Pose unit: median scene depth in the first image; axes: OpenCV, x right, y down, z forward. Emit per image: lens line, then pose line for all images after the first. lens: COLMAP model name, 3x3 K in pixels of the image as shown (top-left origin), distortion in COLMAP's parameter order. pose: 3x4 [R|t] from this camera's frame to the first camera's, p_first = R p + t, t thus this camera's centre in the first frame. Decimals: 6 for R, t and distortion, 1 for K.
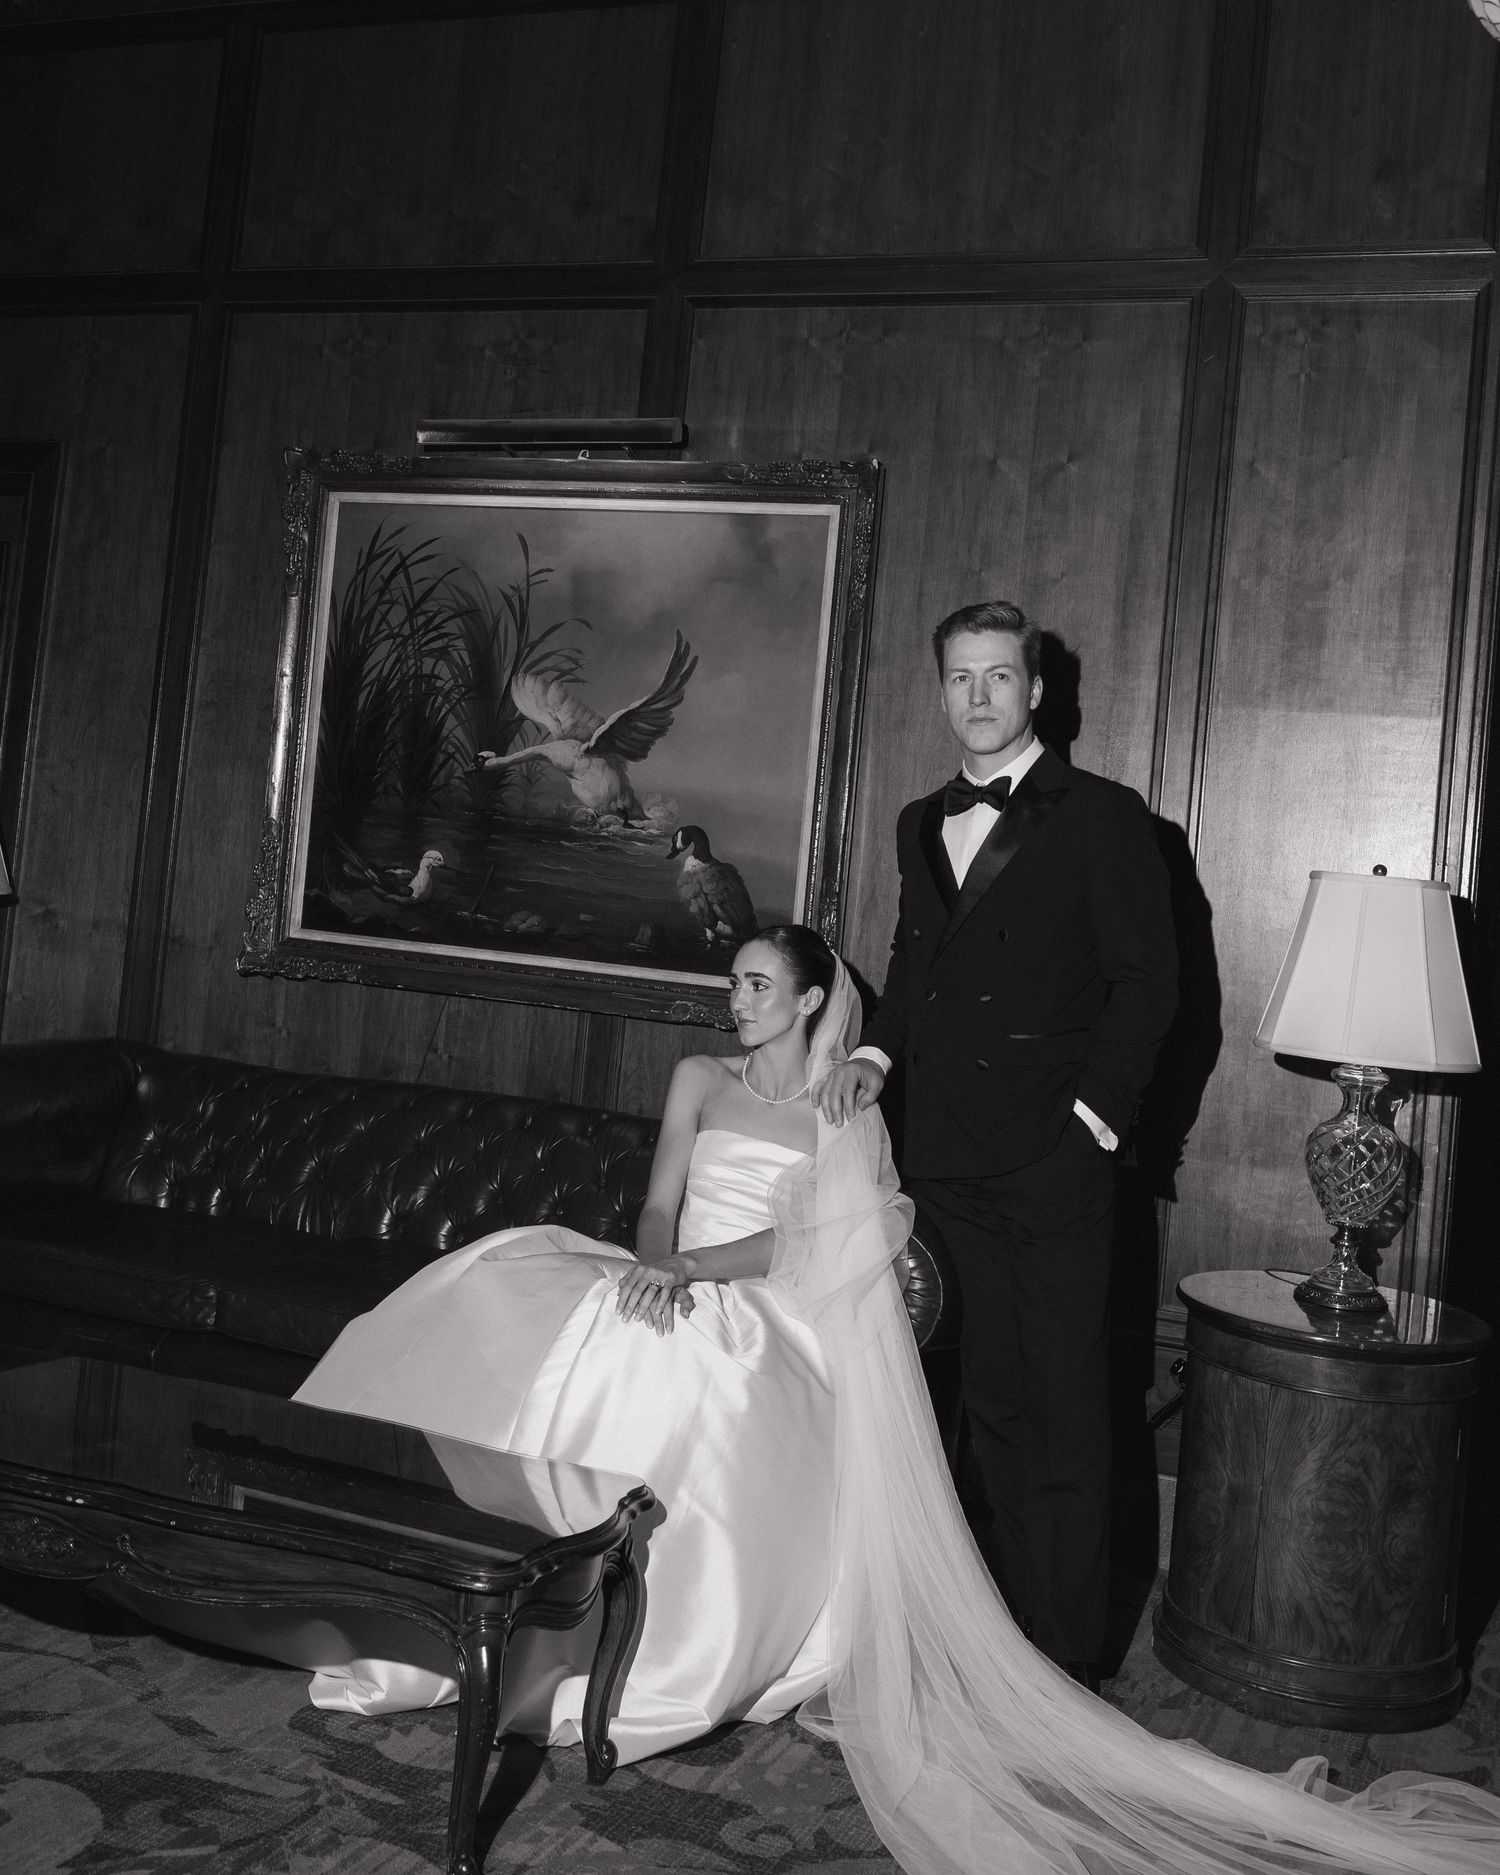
lens RADIAL K [[1636.1, 0, 750.5], [0, 1636.1, 1004.3], [0, 0, 1]] dist [-0.002453, -0.000794]
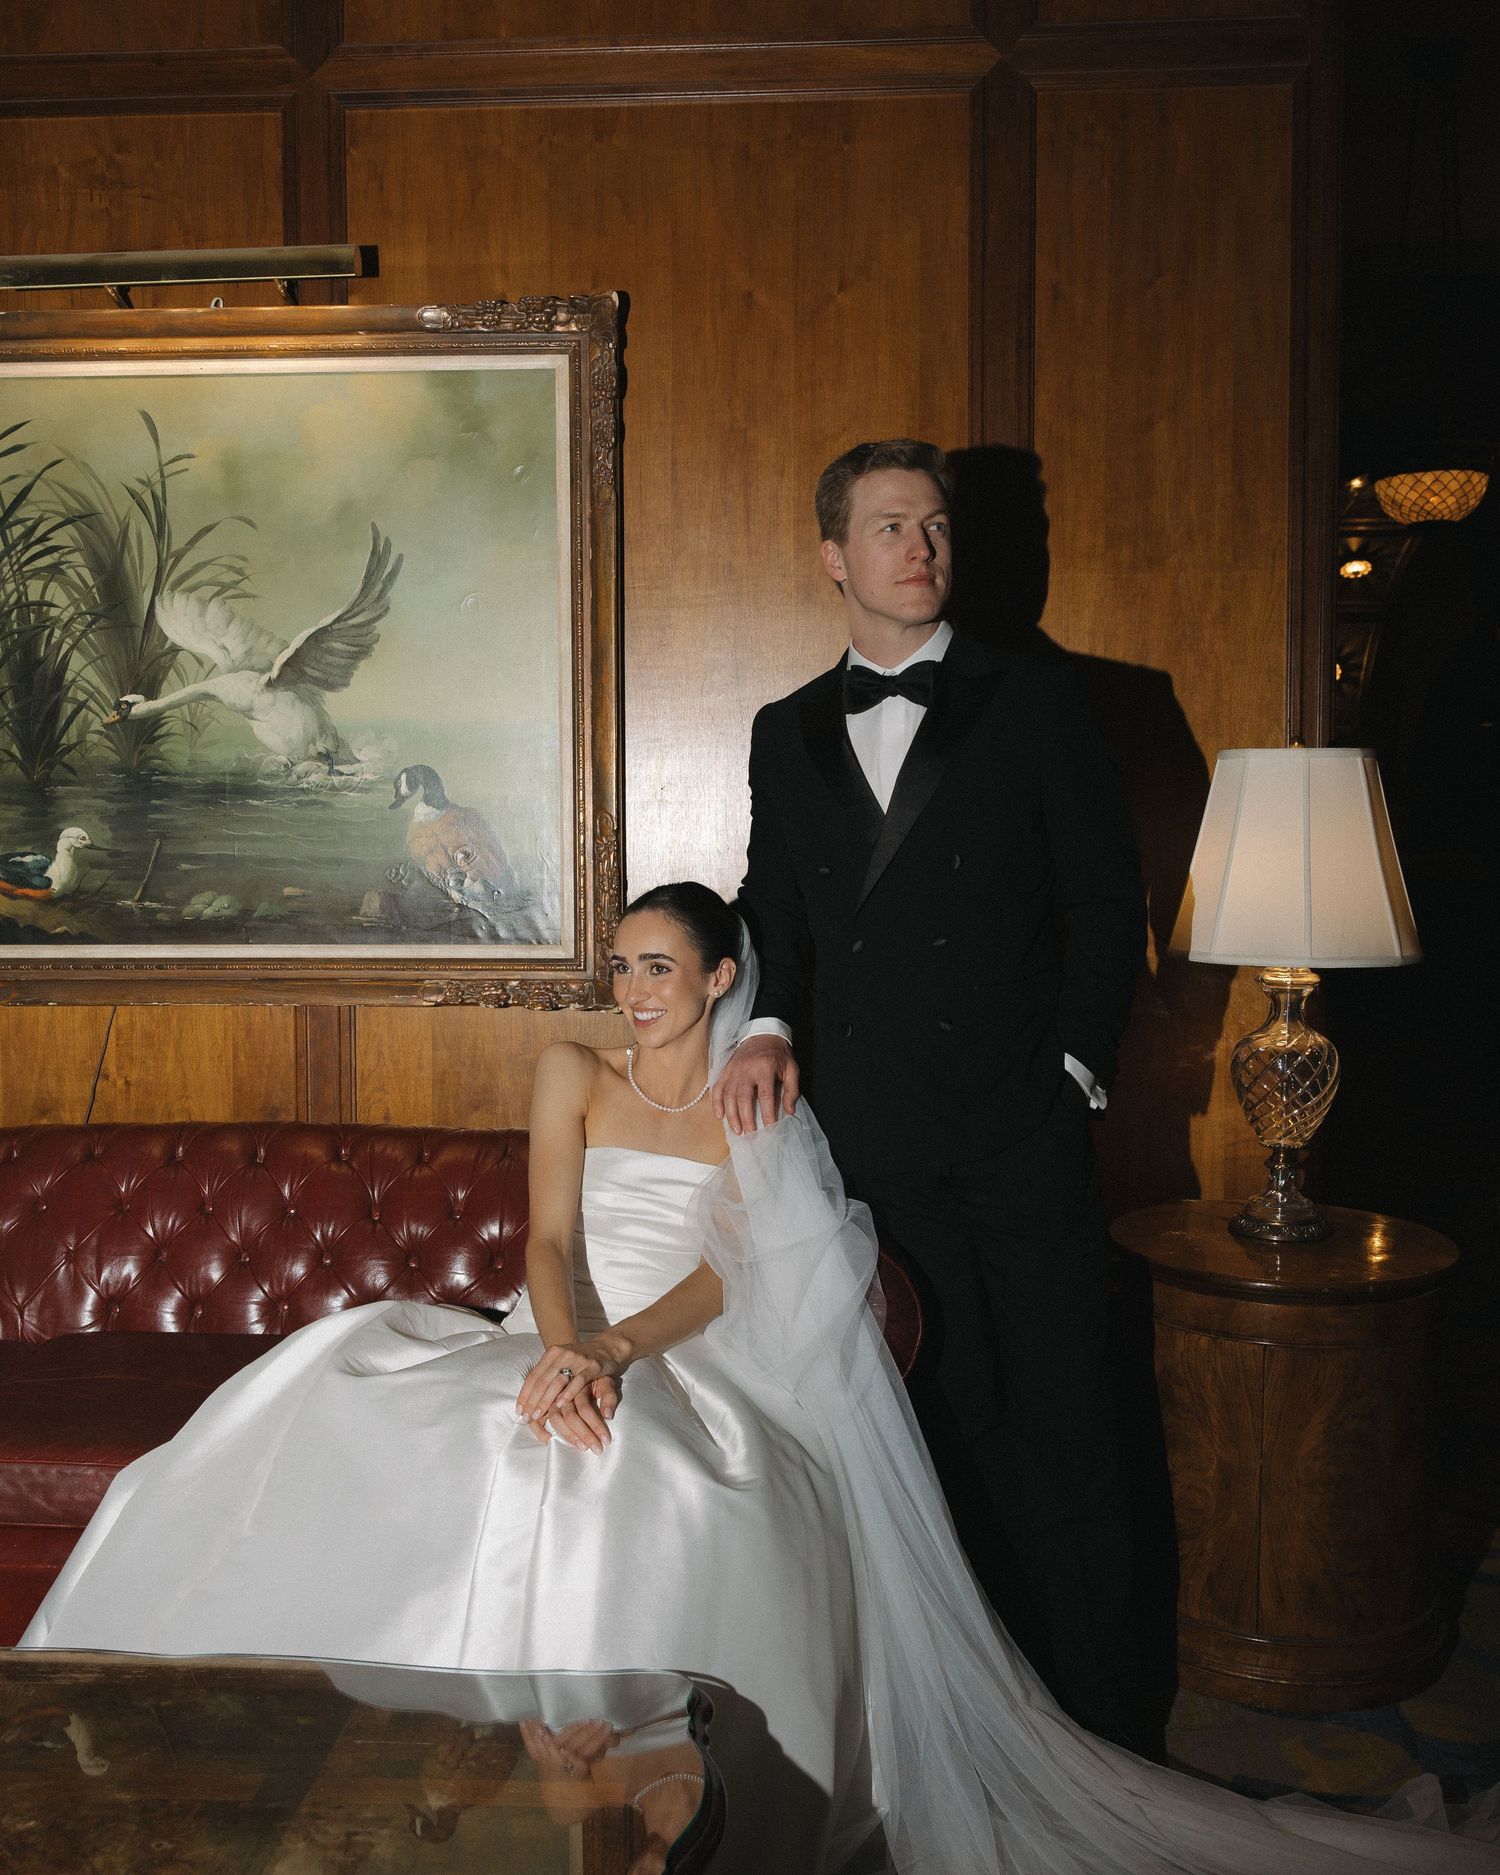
lens RADIAL K [[1636.1, 0, 750.5], [0, 1636.1, 1004.3], [0, 0, 1]] dist [-0.002453, -0.000794]
pose [[0.958506, -0.130308, 0.253547, -0.097533], [0.116509, 0.990806, 0.068764, -0.027494], [-0.260177, -0.036370, 0.964876, 0.163416]]
